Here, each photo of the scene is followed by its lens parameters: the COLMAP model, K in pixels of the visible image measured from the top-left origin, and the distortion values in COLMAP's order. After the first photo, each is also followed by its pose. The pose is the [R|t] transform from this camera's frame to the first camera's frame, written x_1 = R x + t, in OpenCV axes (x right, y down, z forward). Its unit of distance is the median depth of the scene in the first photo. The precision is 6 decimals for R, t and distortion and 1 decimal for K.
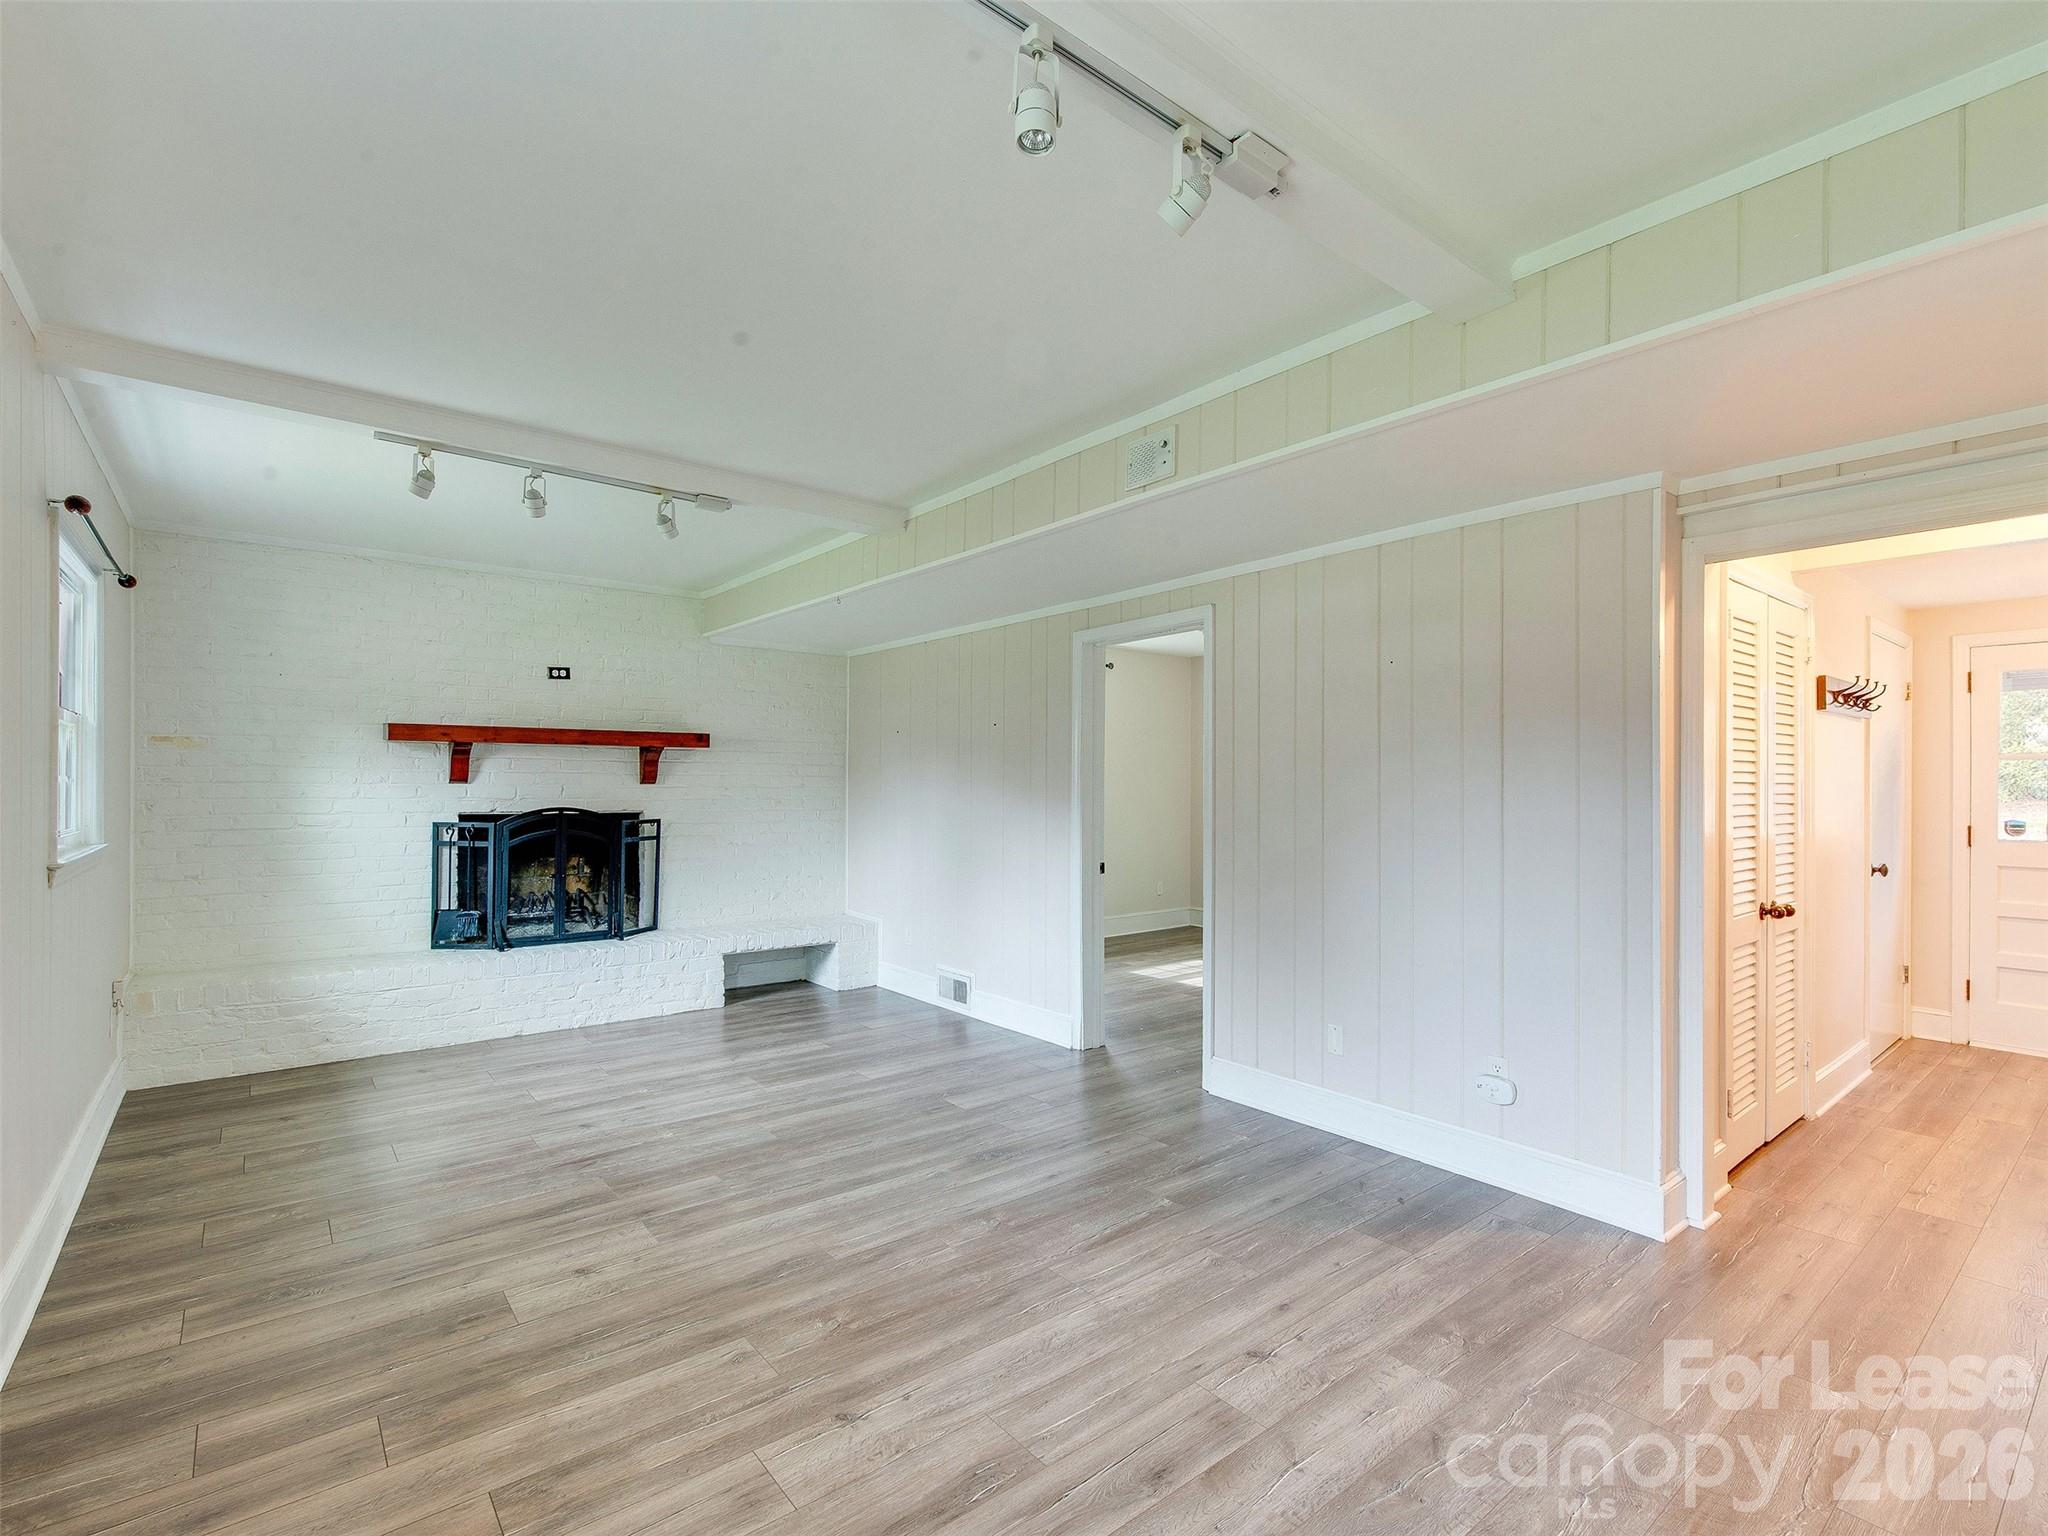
lens RADIAL K [[963.9, 0, 1017.2], [0, 963.9, 778.0], [0, 0, 1]] dist [0.004555, -0.001131]
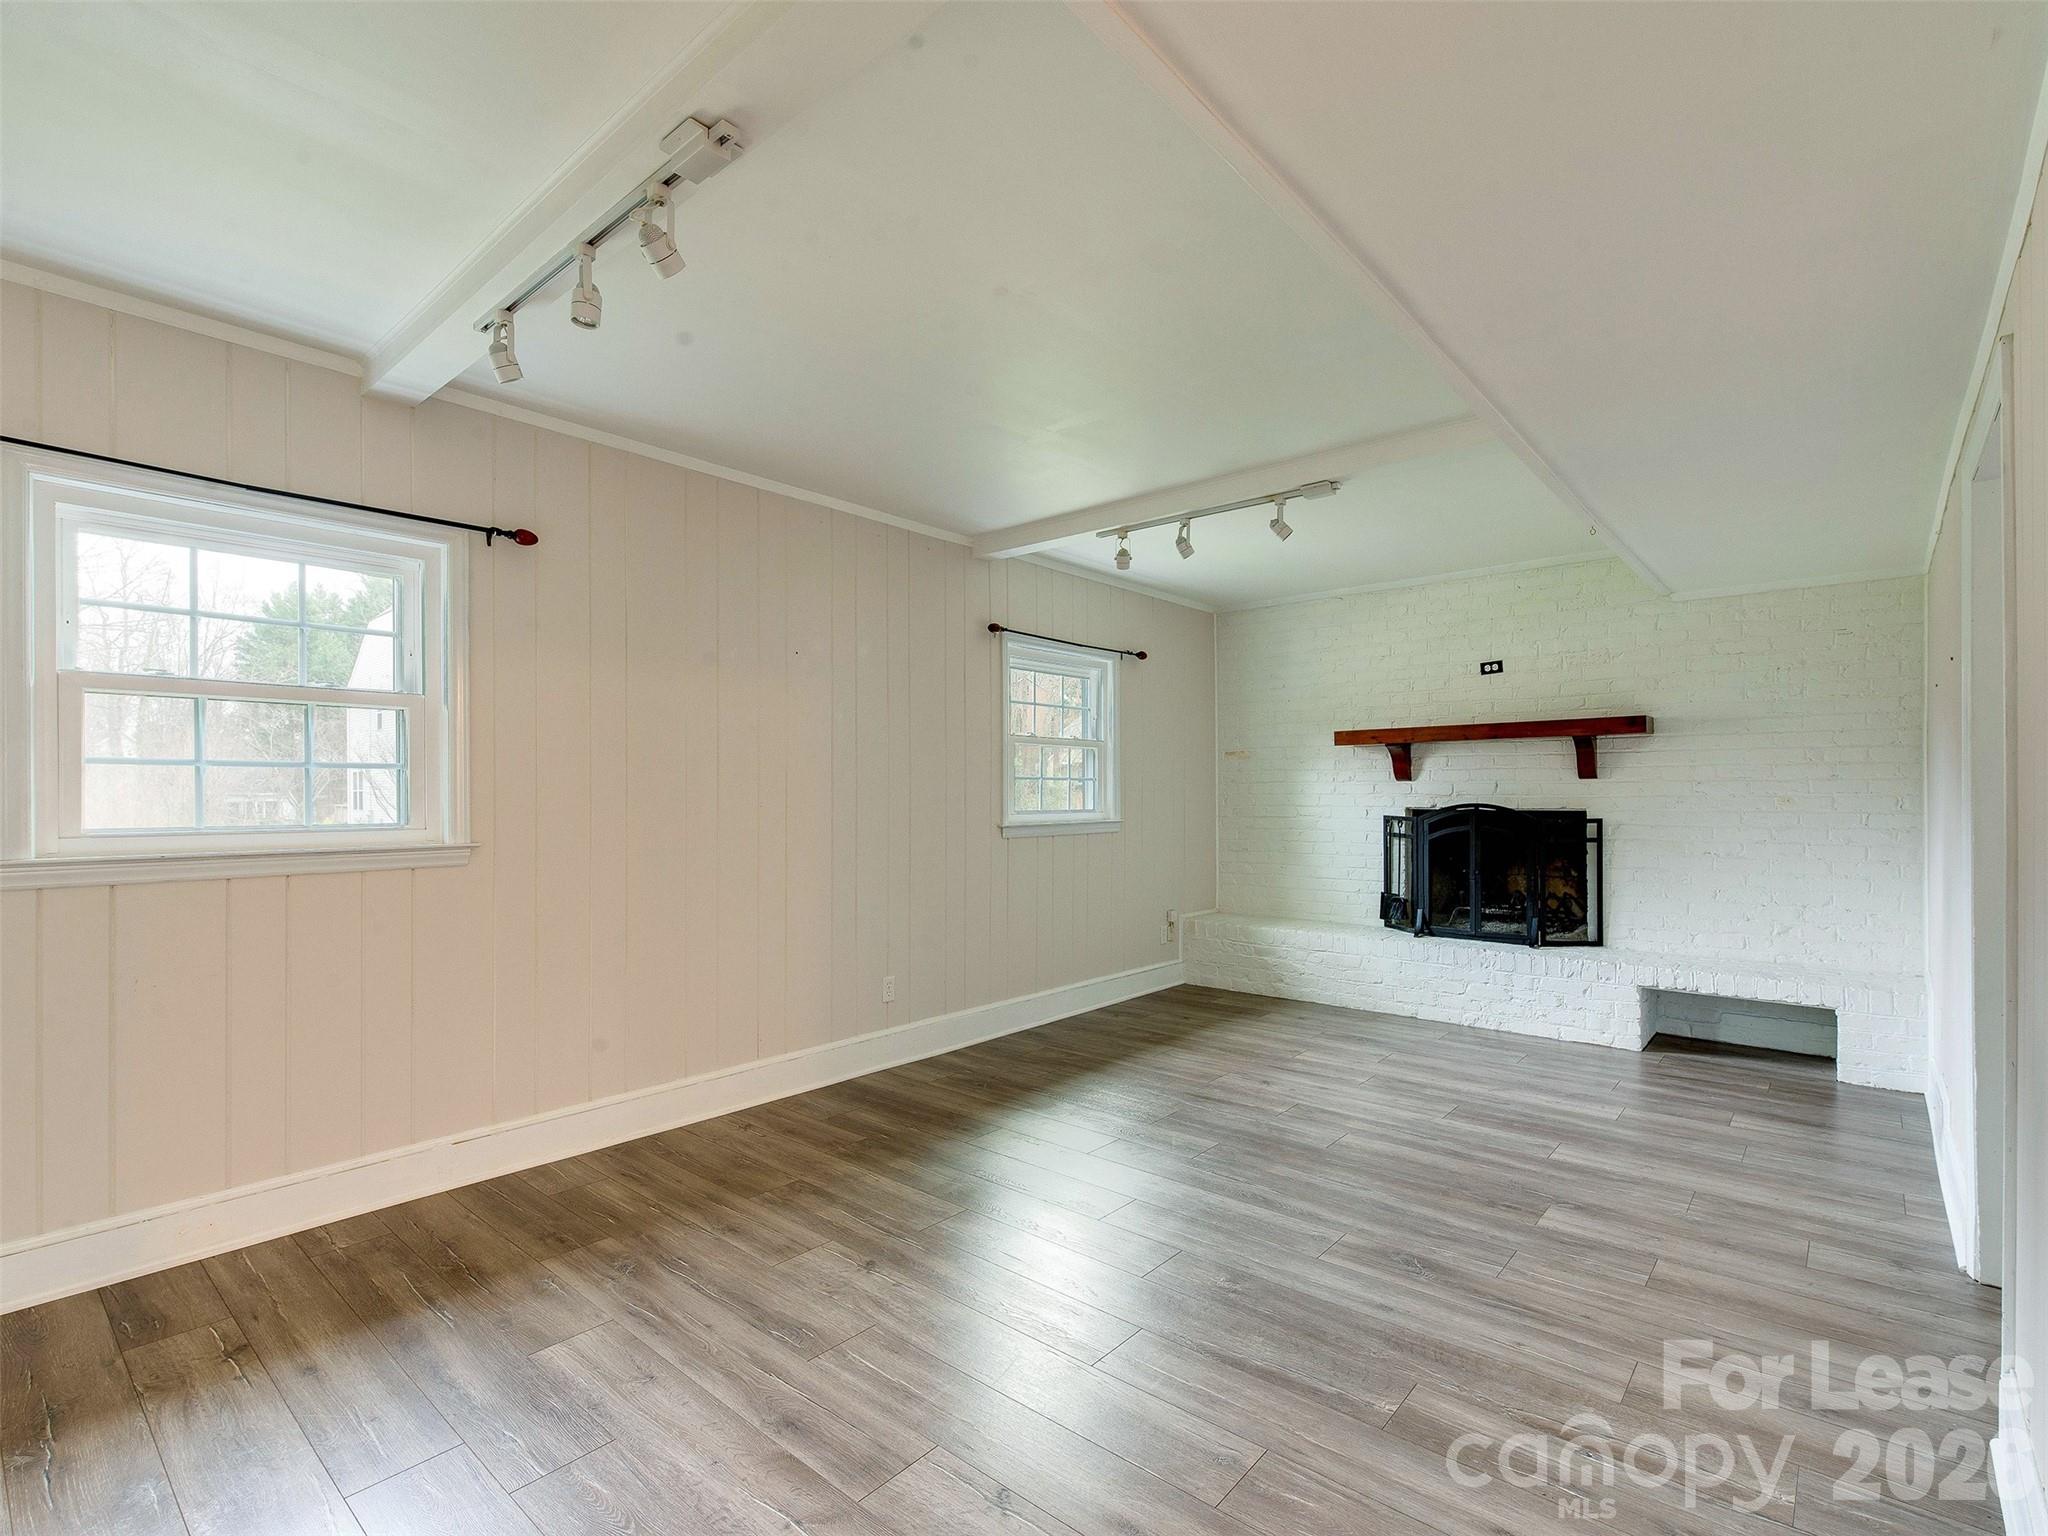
lens RADIAL K [[949.1, 0, 1013.9], [0, 949.1, 783.6], [0, 0, 1]] dist [-0.001385, -0.000974]
pose [[0.184311, -0.014973, -0.982754, 0.426249], [0.010647, 0.999856, -0.013237, 0.019239], [0.982810, -0.008024, 0.184444, 0.375944]]
